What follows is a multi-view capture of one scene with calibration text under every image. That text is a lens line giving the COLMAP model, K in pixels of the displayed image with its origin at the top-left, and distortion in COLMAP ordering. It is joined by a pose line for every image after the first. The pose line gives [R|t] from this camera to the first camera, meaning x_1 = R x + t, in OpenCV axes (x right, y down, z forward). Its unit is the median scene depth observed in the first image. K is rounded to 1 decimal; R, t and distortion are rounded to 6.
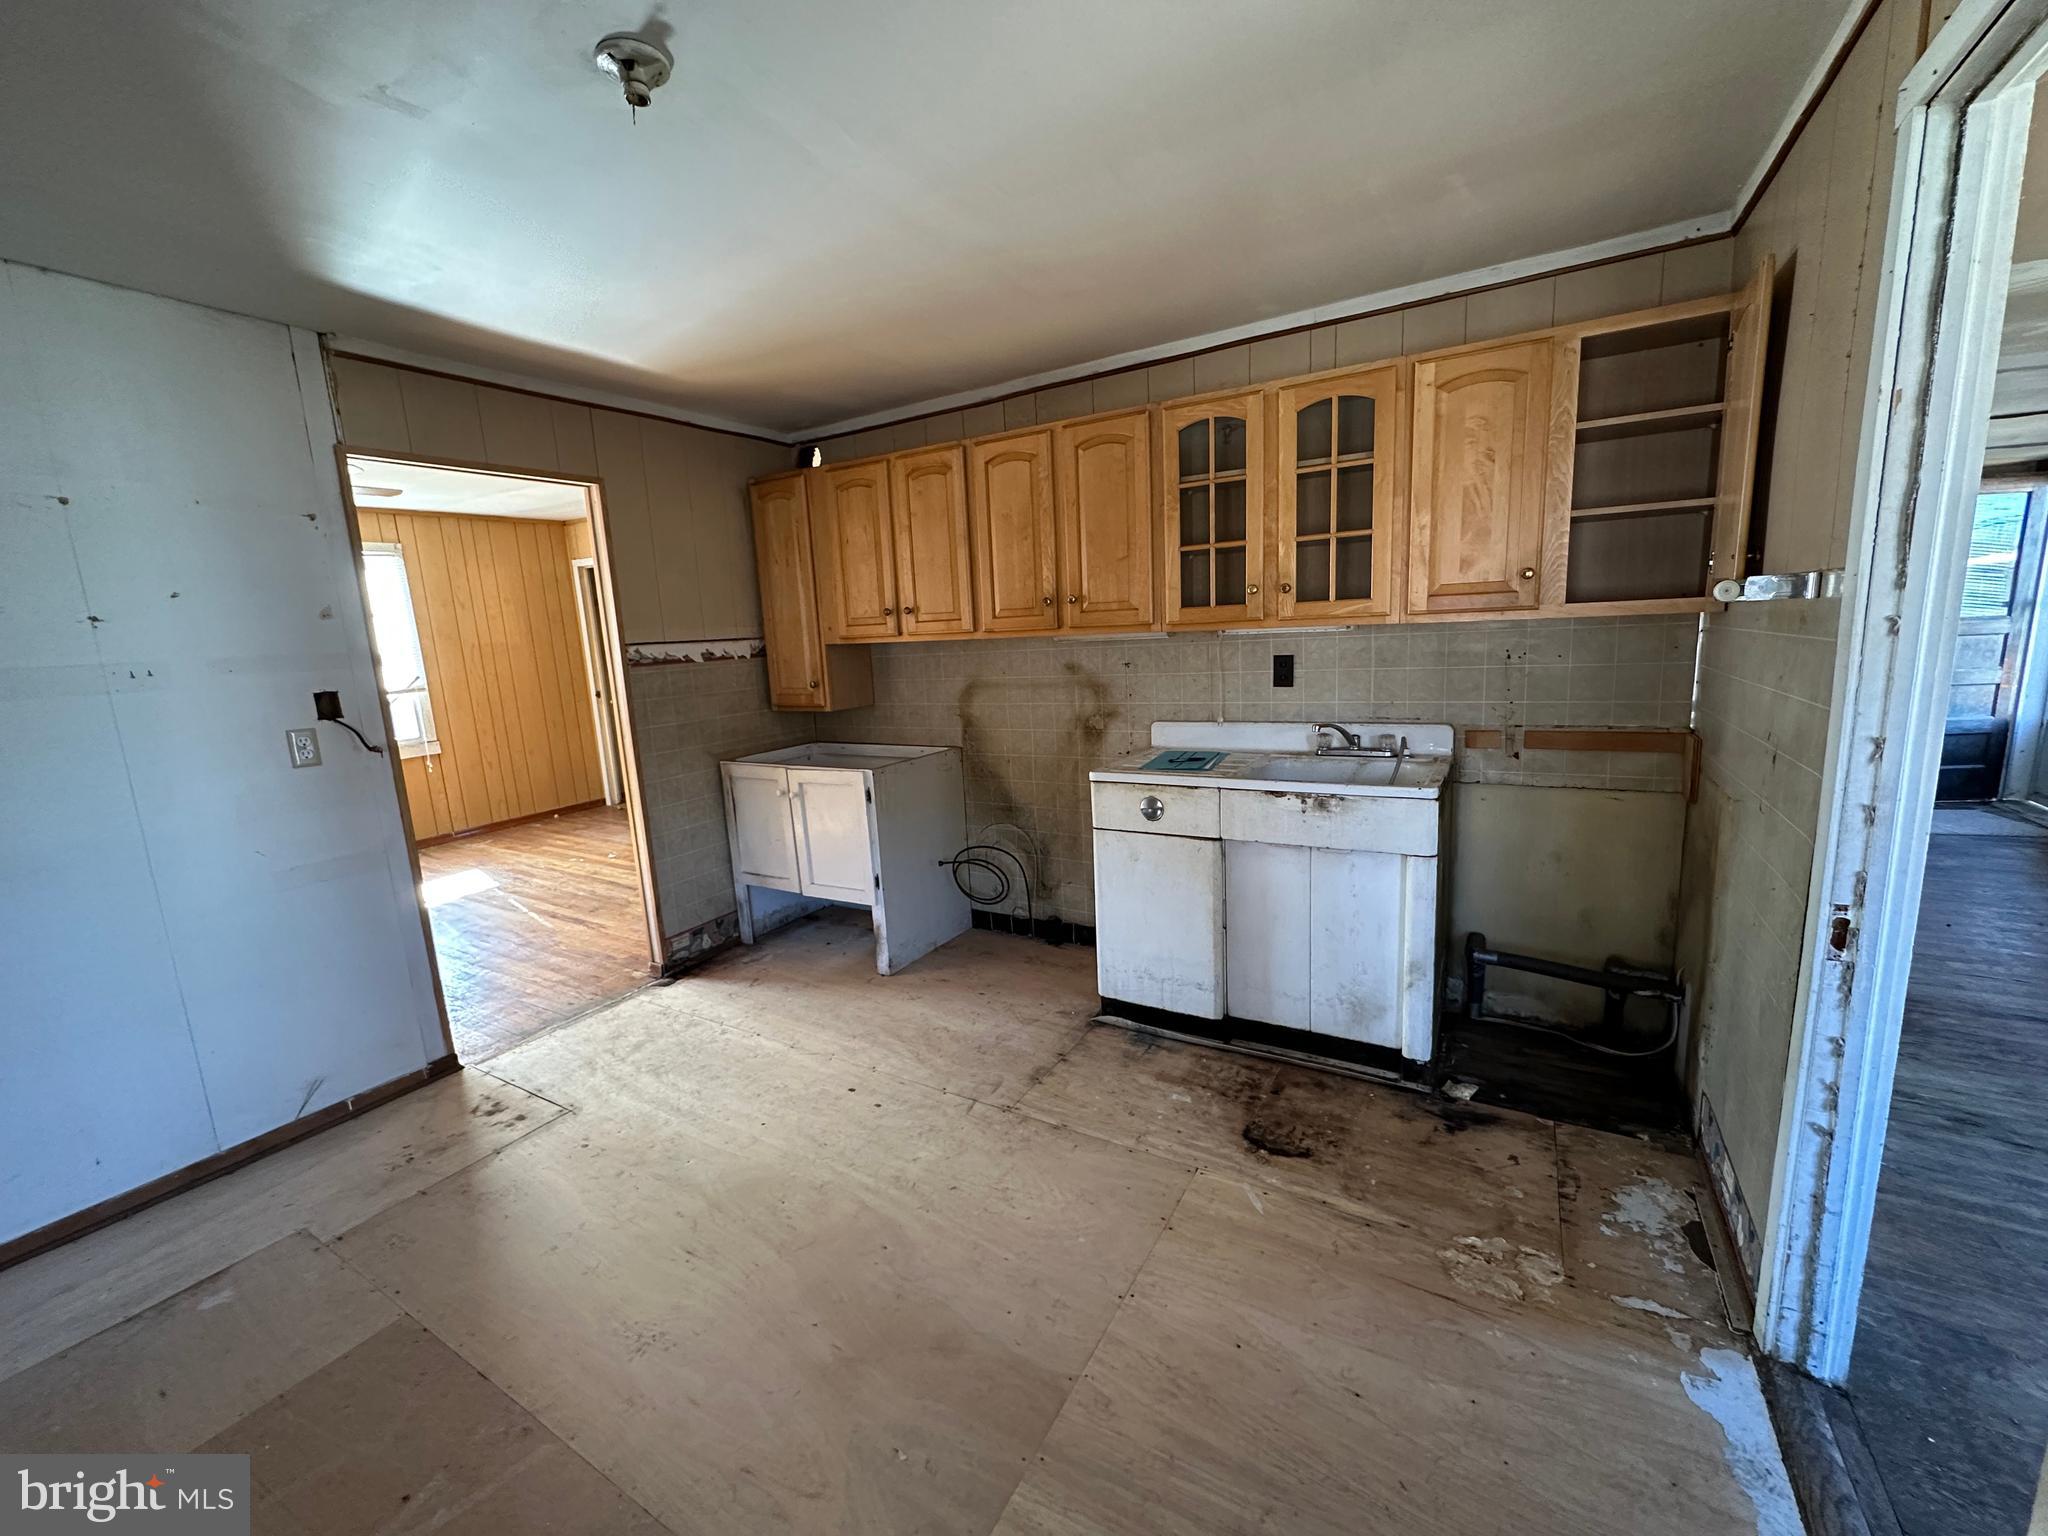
lens RADIAL K [[817.3, 0, 1025.7], [0, 817.3, 767.2], [0, 0, 1]] dist [-0.002551, -0.000232]
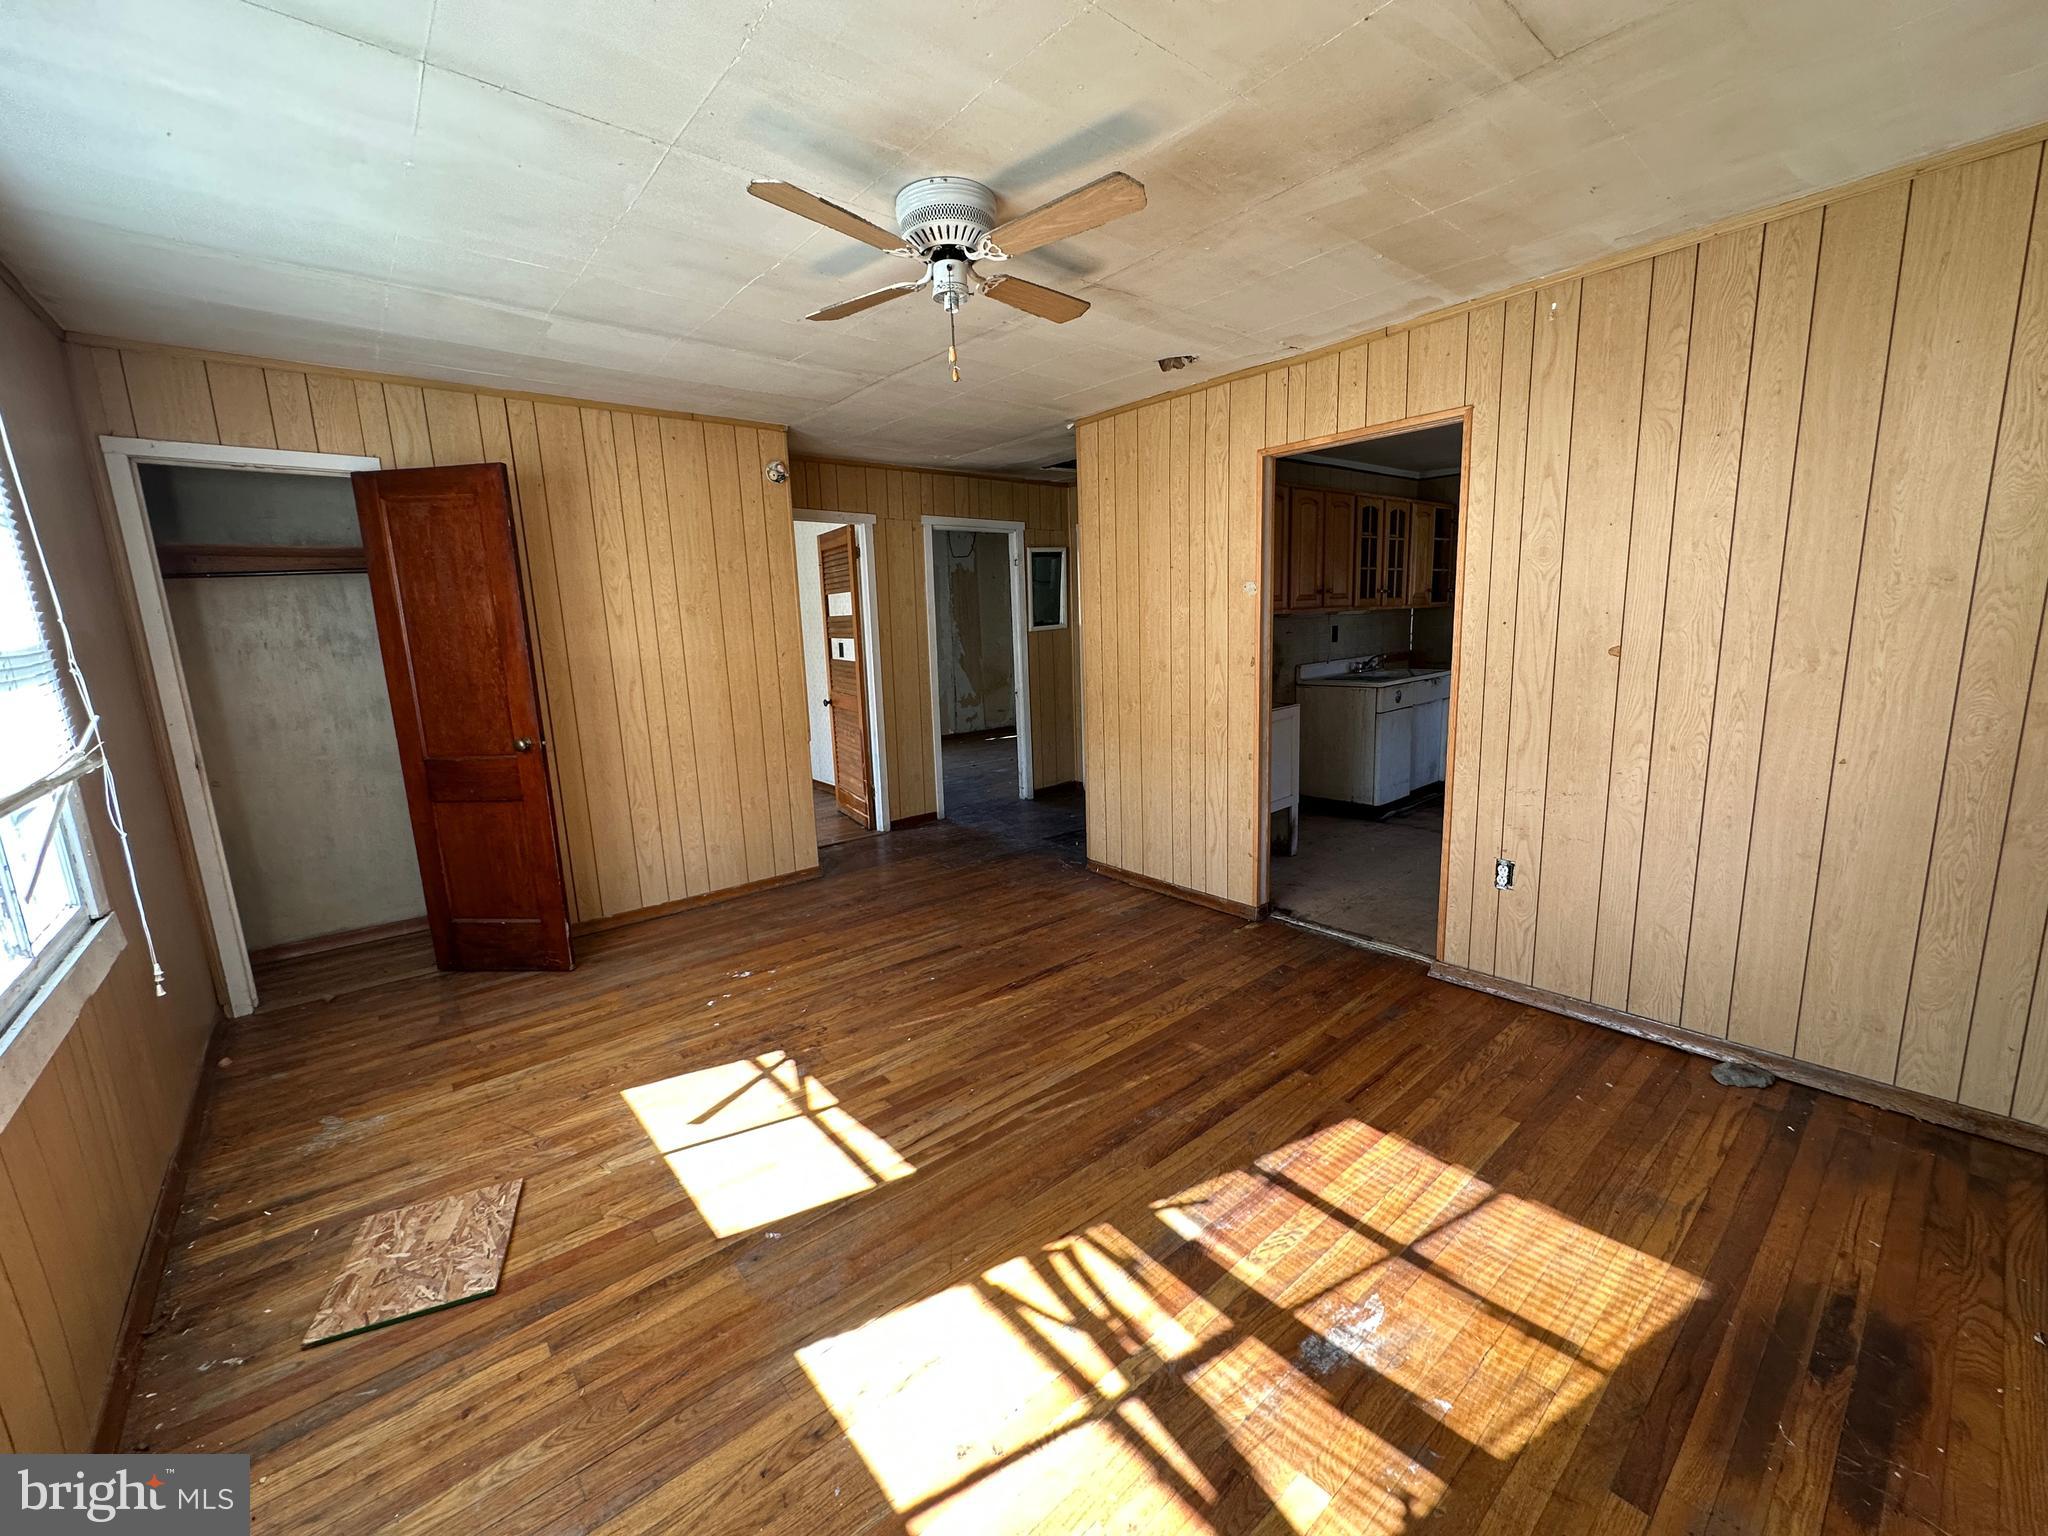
lens RADIAL K [[817.3, 0, 1021.5], [0, 817.3, 768.8], [0, 0, 1]] dist [-0.002551, -0.000232]
pose [[0.327703, -0.136420, 0.934880, -1.700315], [0.188179, 0.979118, 0.076913, -0.086285], [-0.925851, 0.150720, 0.346531, 0.991456]]
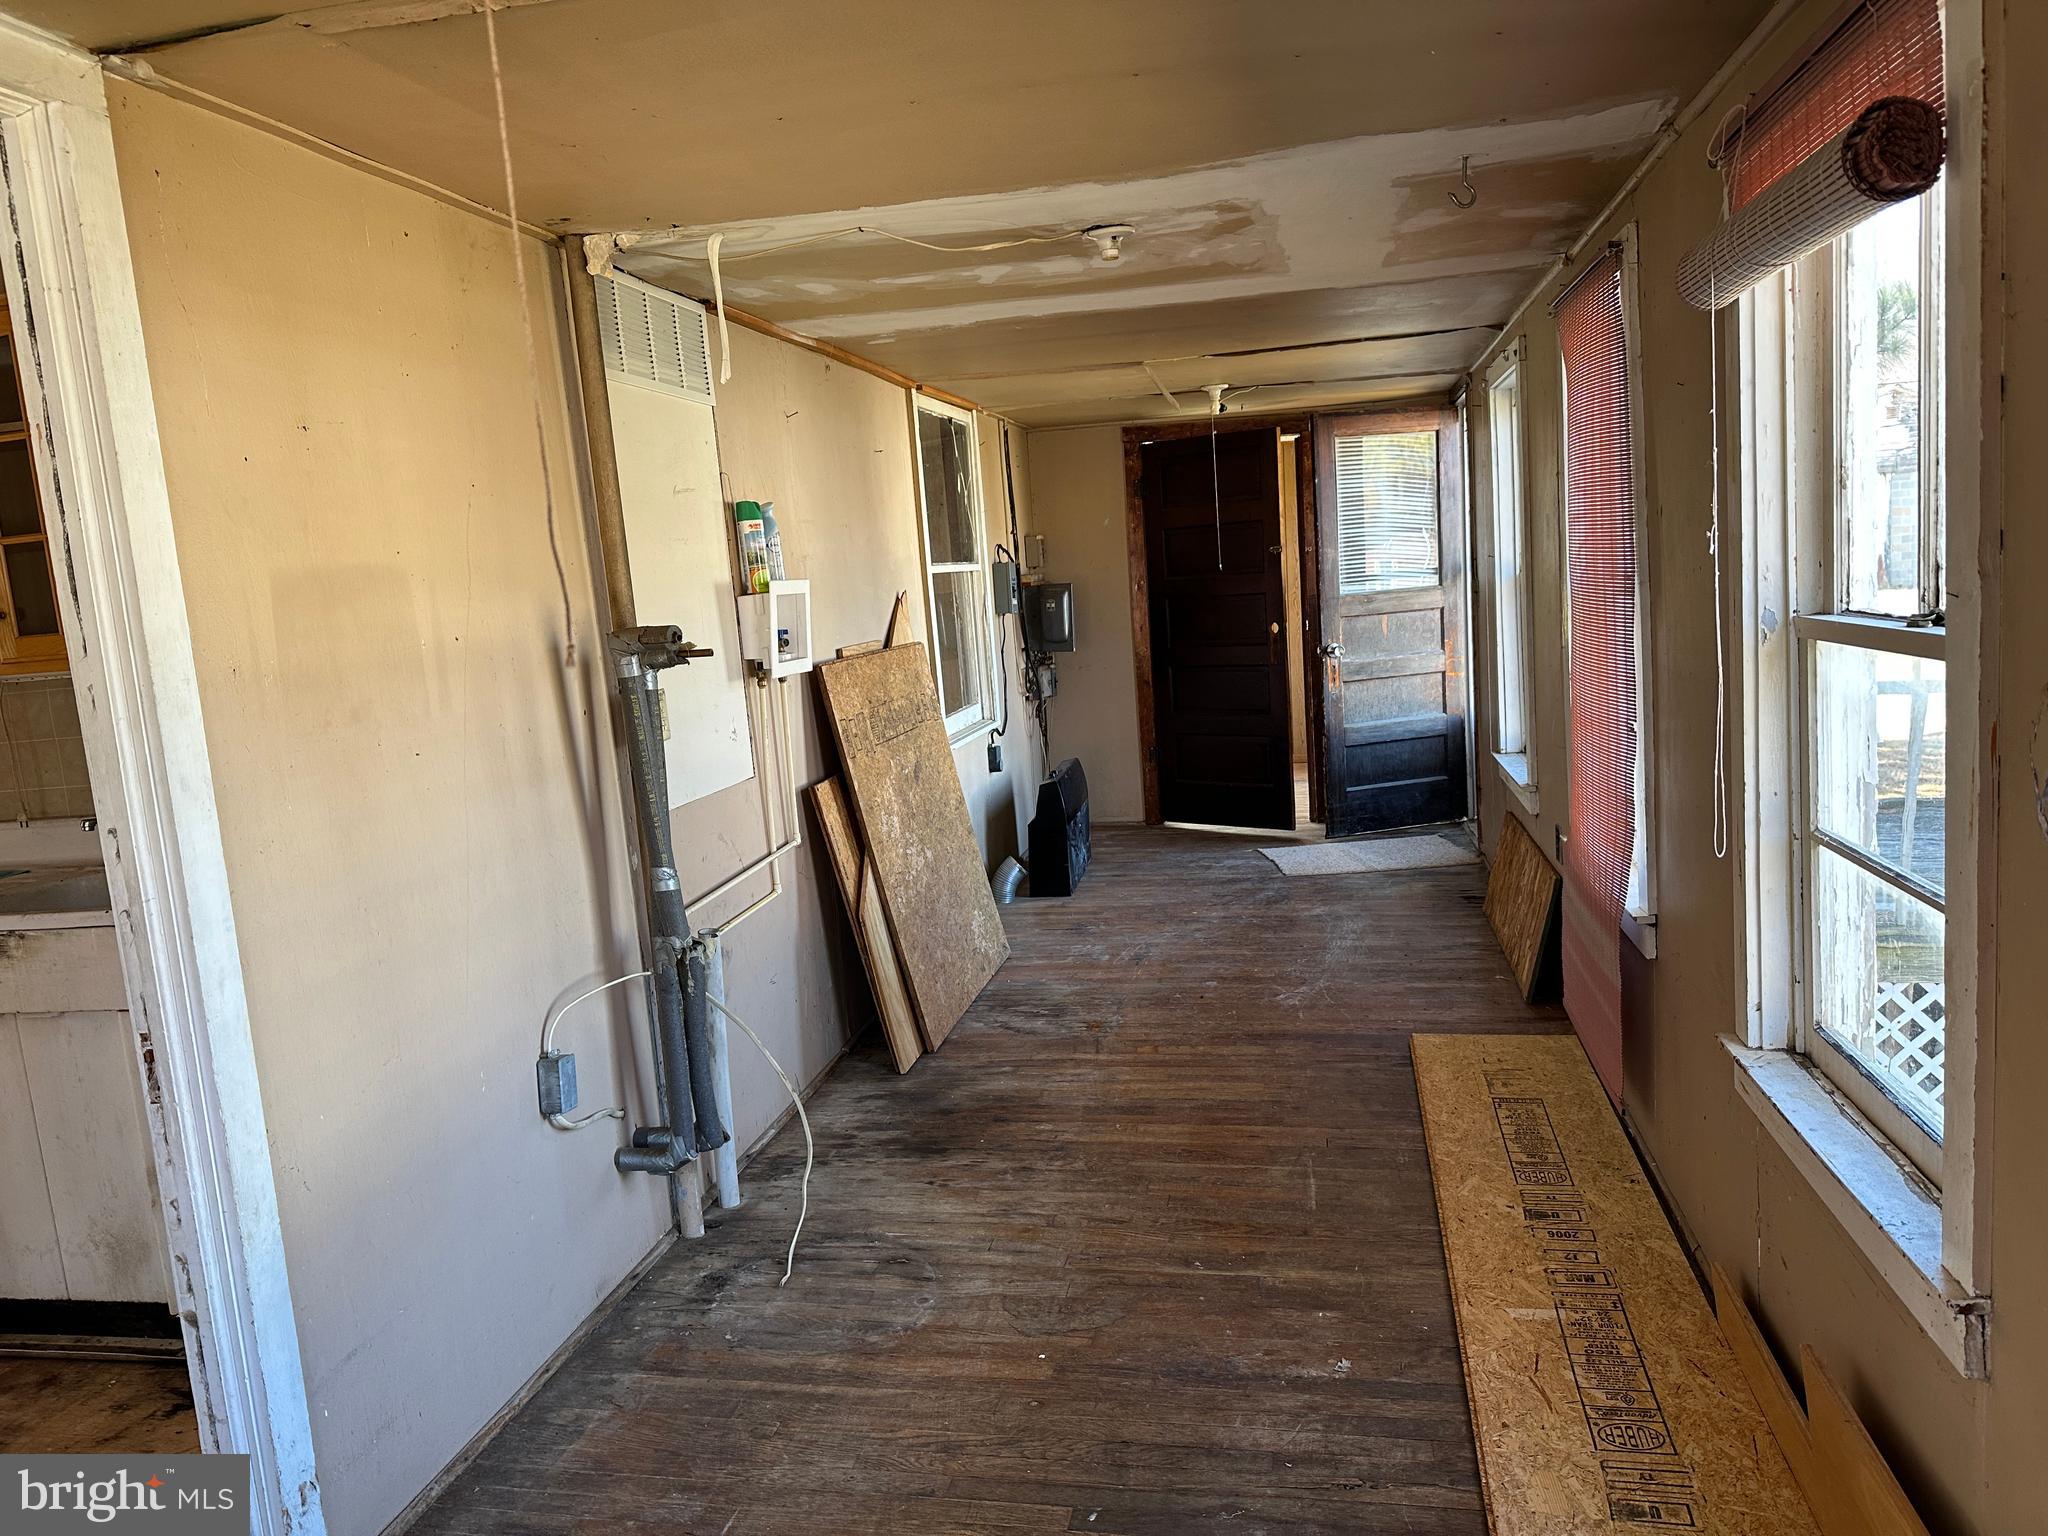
lens RADIAL K [[1445.4, 0, 1024.0], [0, 1445.4, 768.0], [0, 0, 1]] dist [0.018397, -0.032271]
pose [[0.941629, -0.072568, 0.328738, 0.626513], [0.092135, 0.994760, -0.044318, 0.024181], [-0.323799, 0.072019, 0.943381, -0.302186]]
